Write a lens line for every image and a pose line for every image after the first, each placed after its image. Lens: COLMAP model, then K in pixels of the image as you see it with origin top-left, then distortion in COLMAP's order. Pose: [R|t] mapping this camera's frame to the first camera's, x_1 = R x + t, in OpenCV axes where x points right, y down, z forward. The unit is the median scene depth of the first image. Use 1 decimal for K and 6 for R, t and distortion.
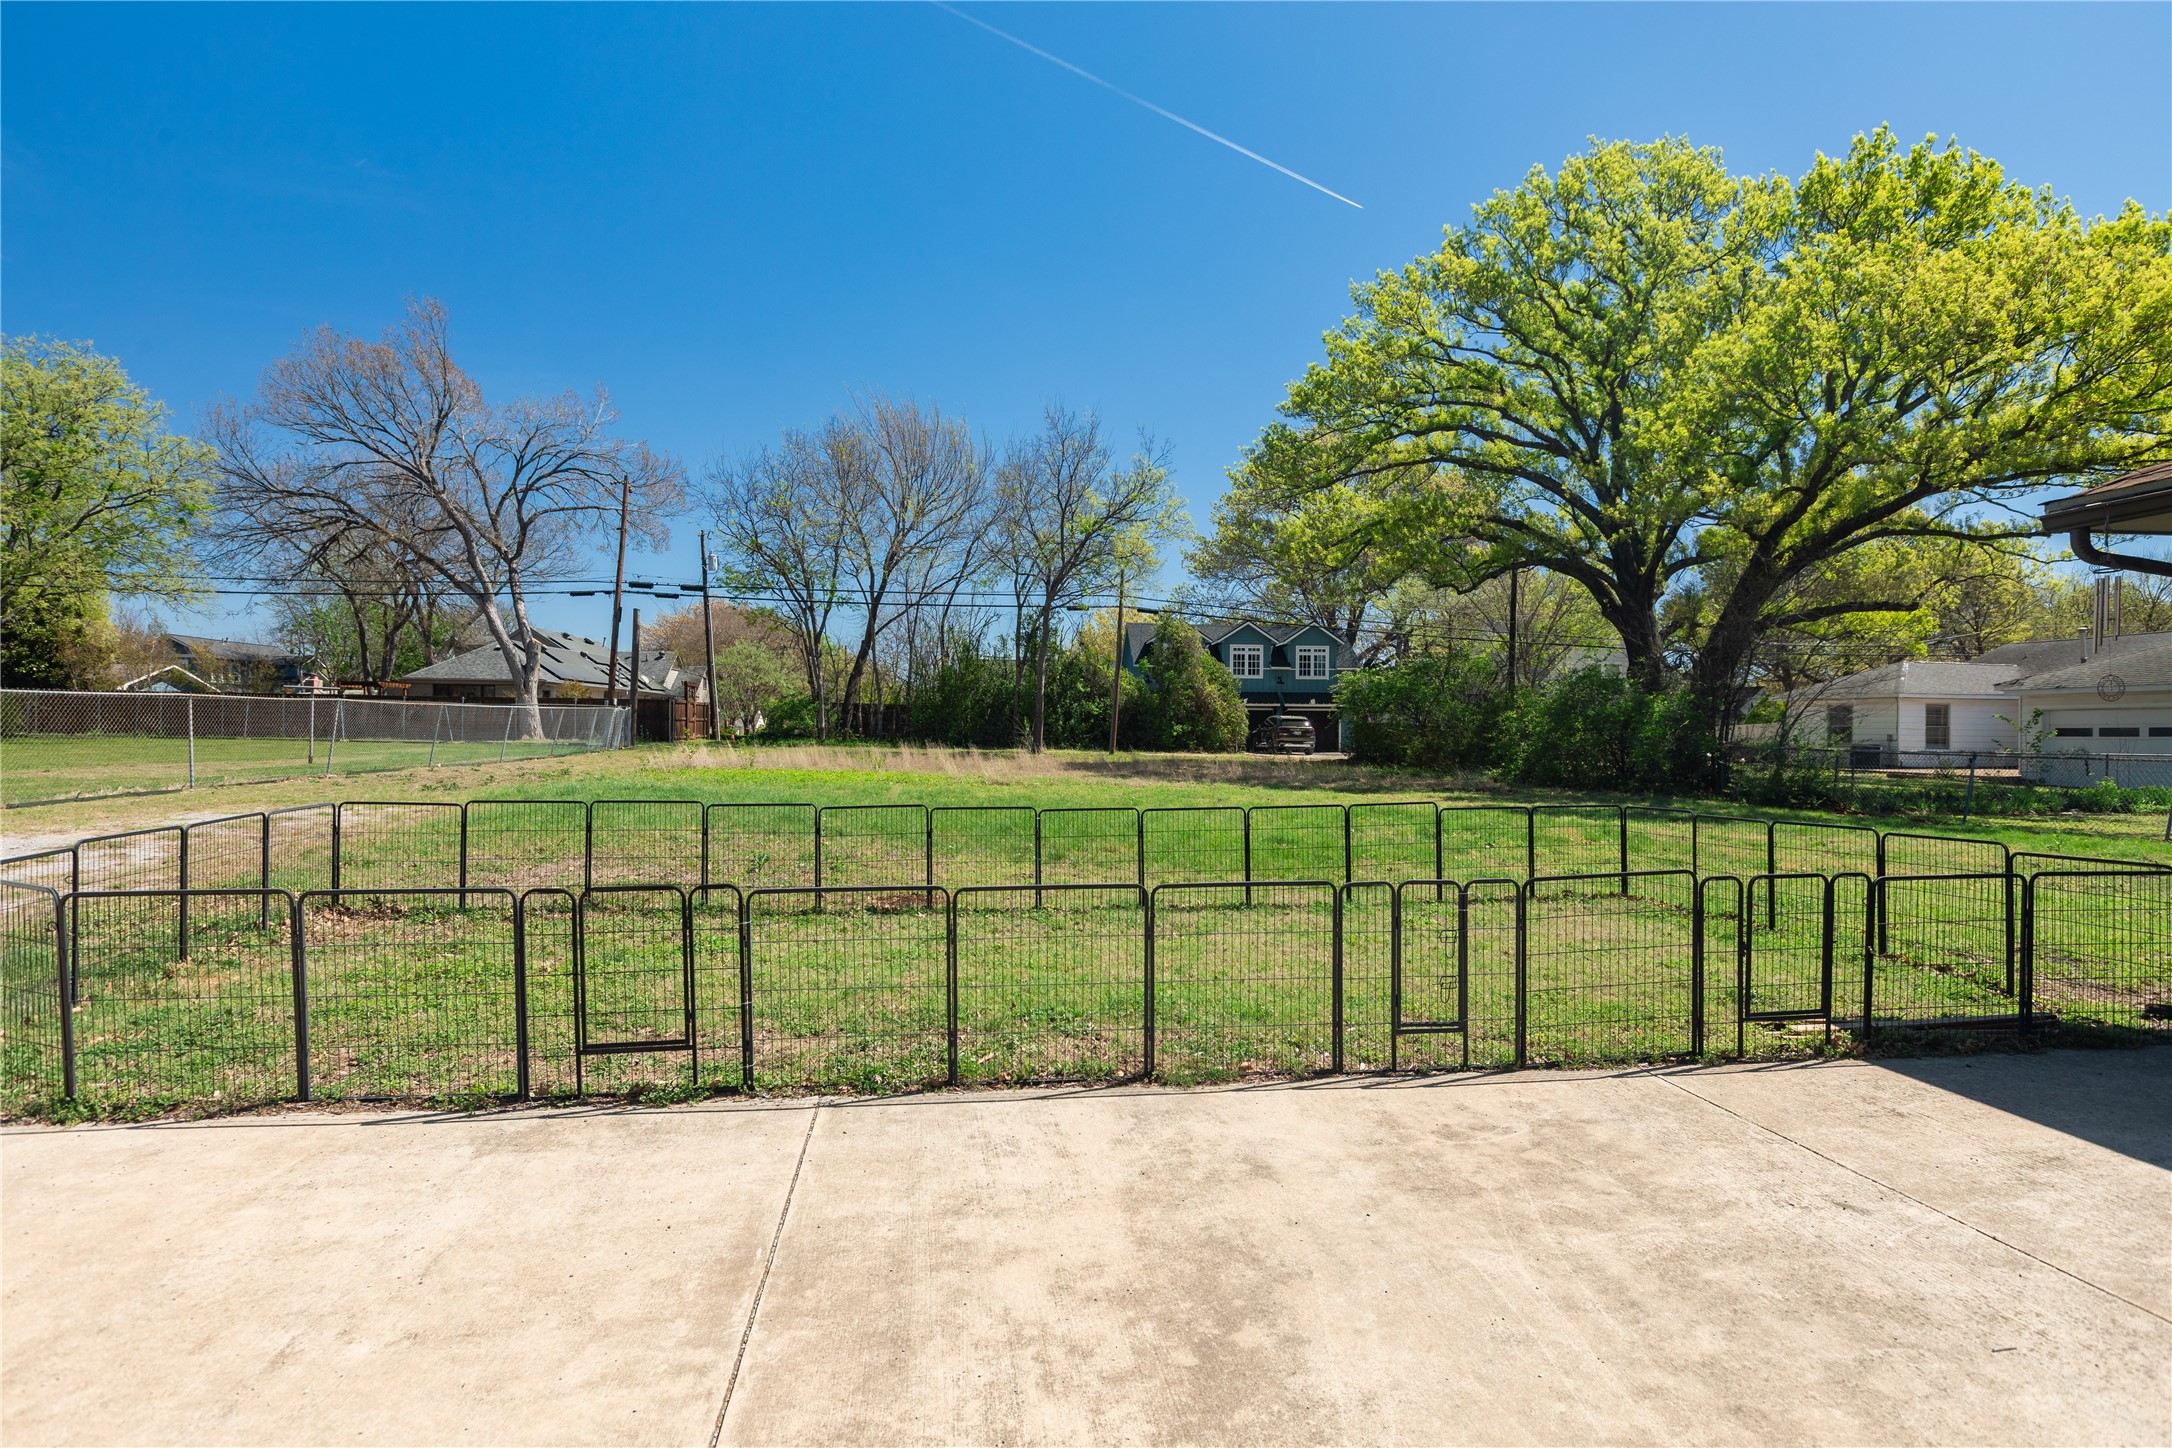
lens RADIAL K [[1098.8, 0, 1086.0], [0, 1098.8, 724.0], [0, 0, 1]] dist [0.001464, -0.001358]
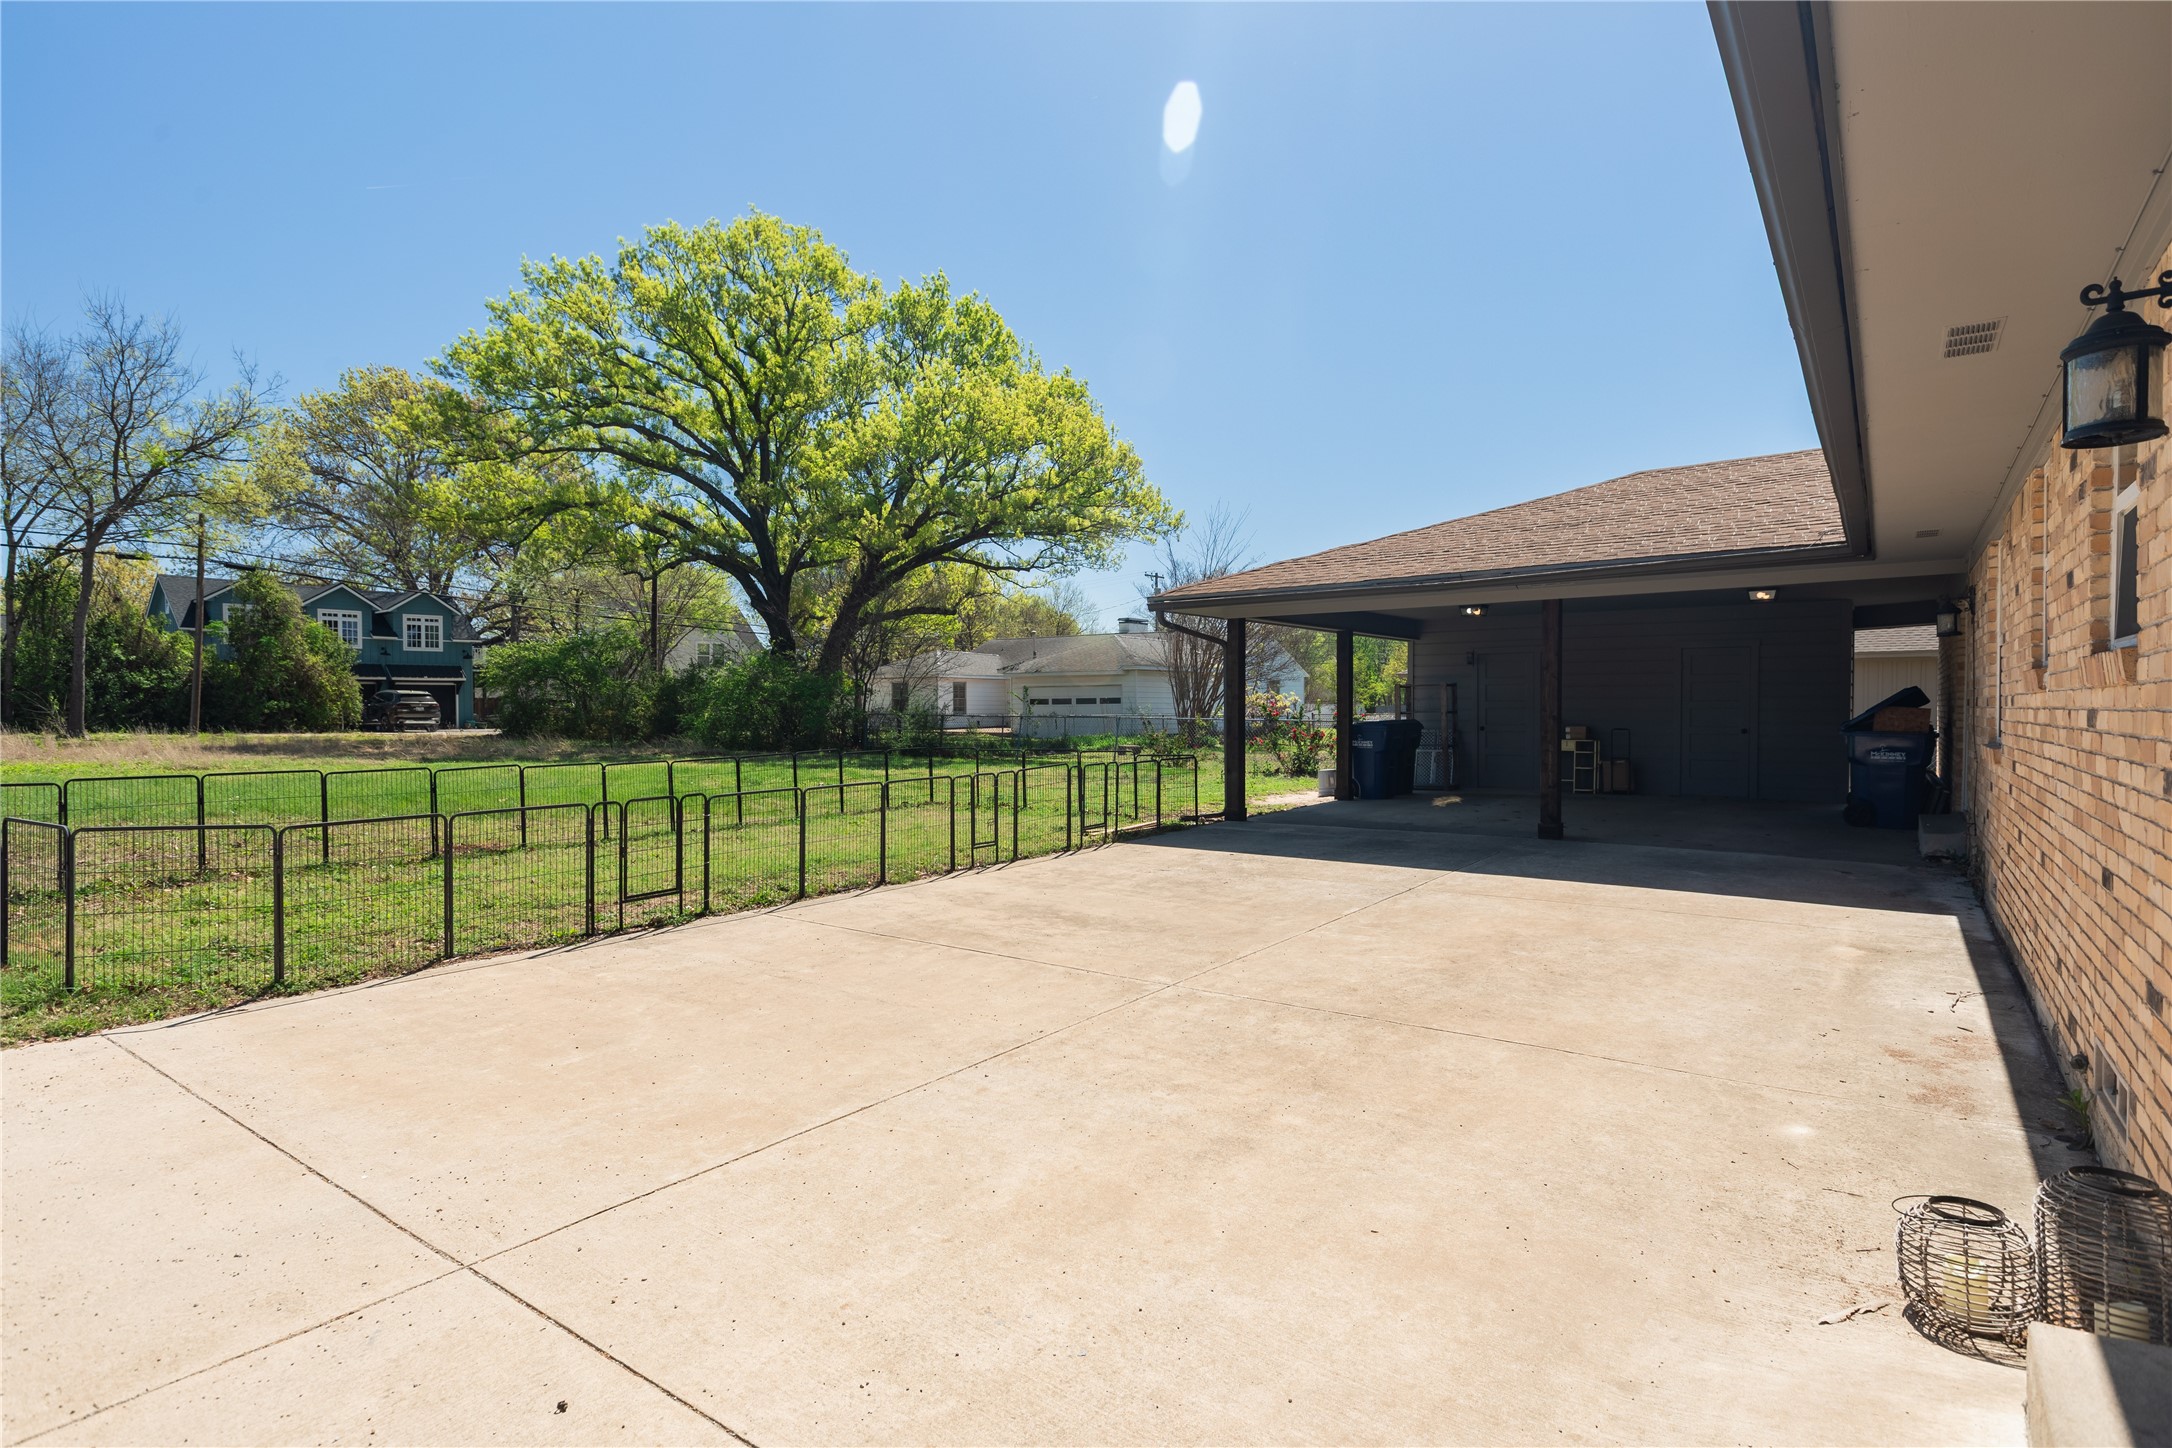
lens RADIAL K [[1114.1, 0, 1074.2], [0, 1114.1, 727.1], [0, 0, 1]] dist [-0.002639, -0.001301]
pose [[0.692878, -0.023671, 0.720666, -0.188938], [0.004660, 0.999587, 0.028353, -0.000947], [-0.721040, -0.016287, 0.692702, -0.100103]]
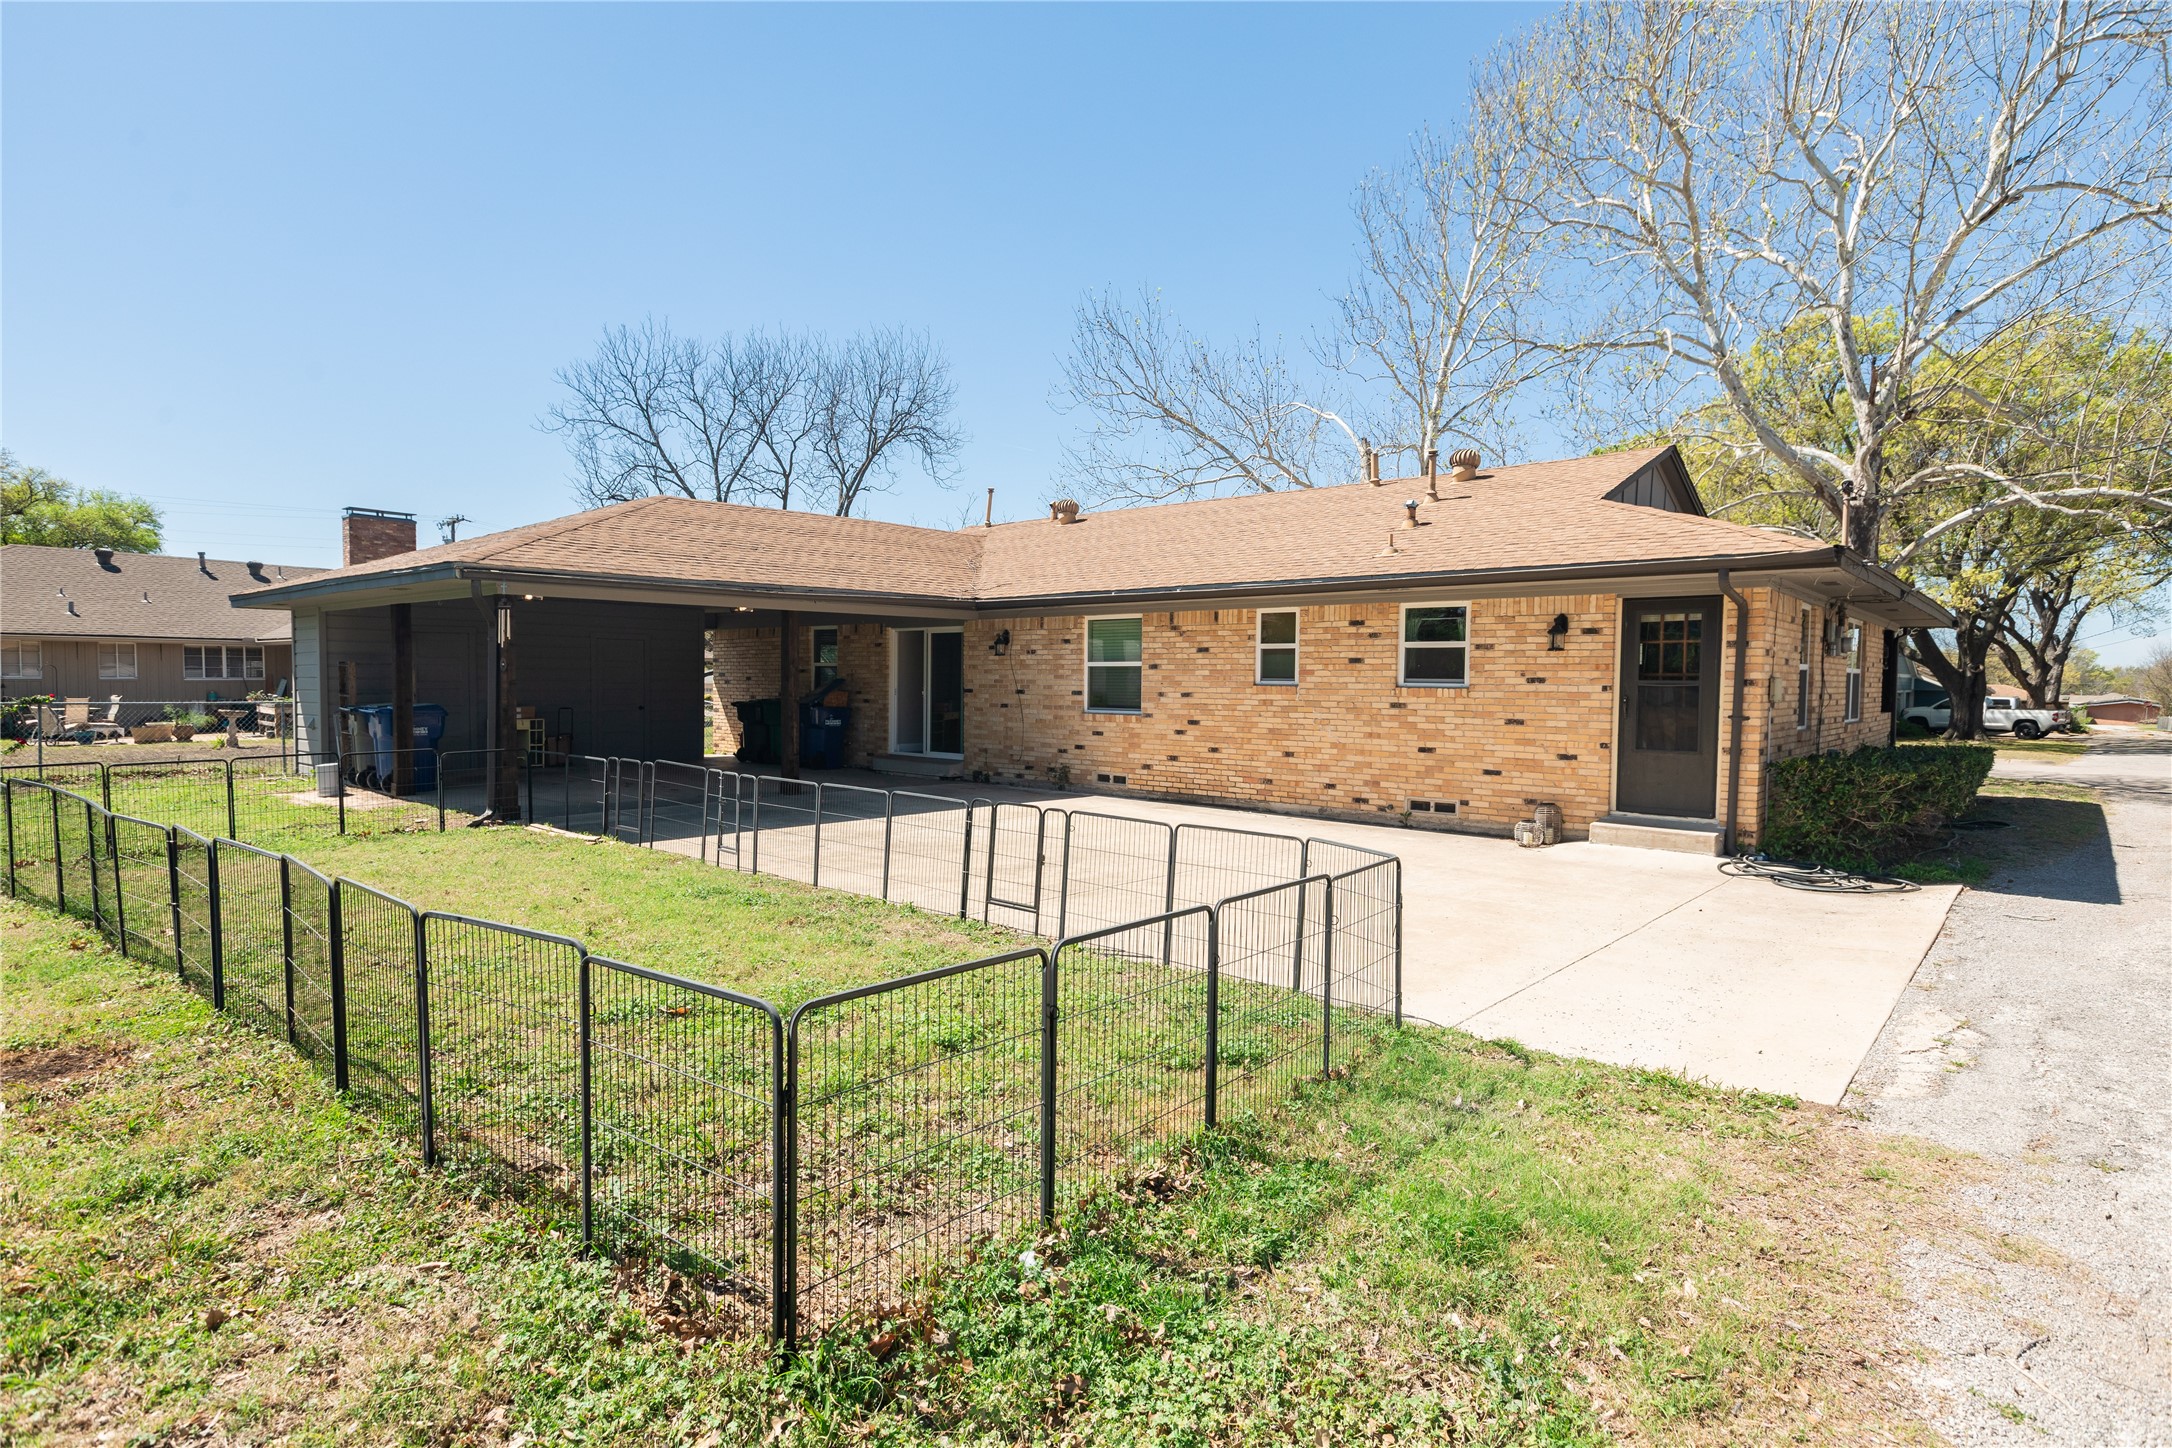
lens RADIAL K [[1114.1, 0, 1074.2], [0, 1114.1, 727.1], [0, 0, 1]] dist [-0.002639, -0.001301]
pose [[-0.656786, -0.046410, 0.752647, -0.257366], [-0.018839, 0.998803, 0.045149, -0.006303], [-0.753842, 0.015474, -0.656874, 0.305240]]
